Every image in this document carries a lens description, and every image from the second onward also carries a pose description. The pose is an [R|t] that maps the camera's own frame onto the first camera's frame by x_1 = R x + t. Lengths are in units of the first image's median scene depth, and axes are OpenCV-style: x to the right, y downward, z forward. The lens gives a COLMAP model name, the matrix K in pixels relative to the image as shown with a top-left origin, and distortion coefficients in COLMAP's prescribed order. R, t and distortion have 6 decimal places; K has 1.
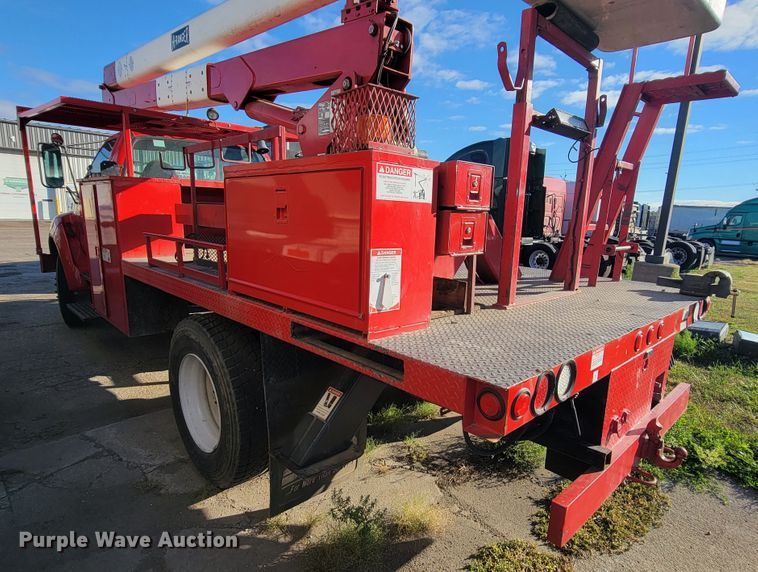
lens RADIAL K [[445.0, 0, 379.0], [0, 445.0, 286.0], [0, 0, 1]] dist [0.003939, -0.013556]
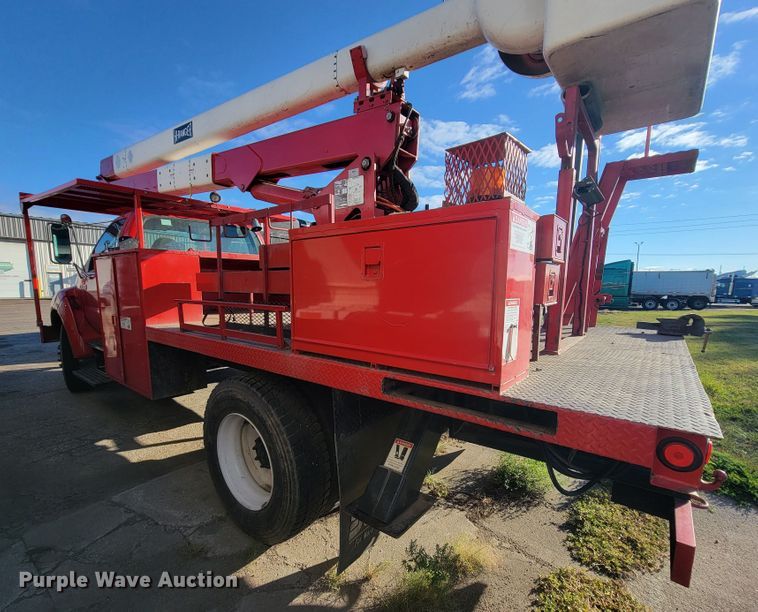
lens RADIAL K [[364.3, 0, 376.6], [0, 364.3, 317.4], [0, 0, 1]] dist [-0.005224, -0.000855]
pose [[0.992807, -0.038618, 0.113330, -0.144056], [0.045829, 0.997040, -0.061728, -0.002169], [-0.110610, 0.066478, 0.991638, 0.087882]]
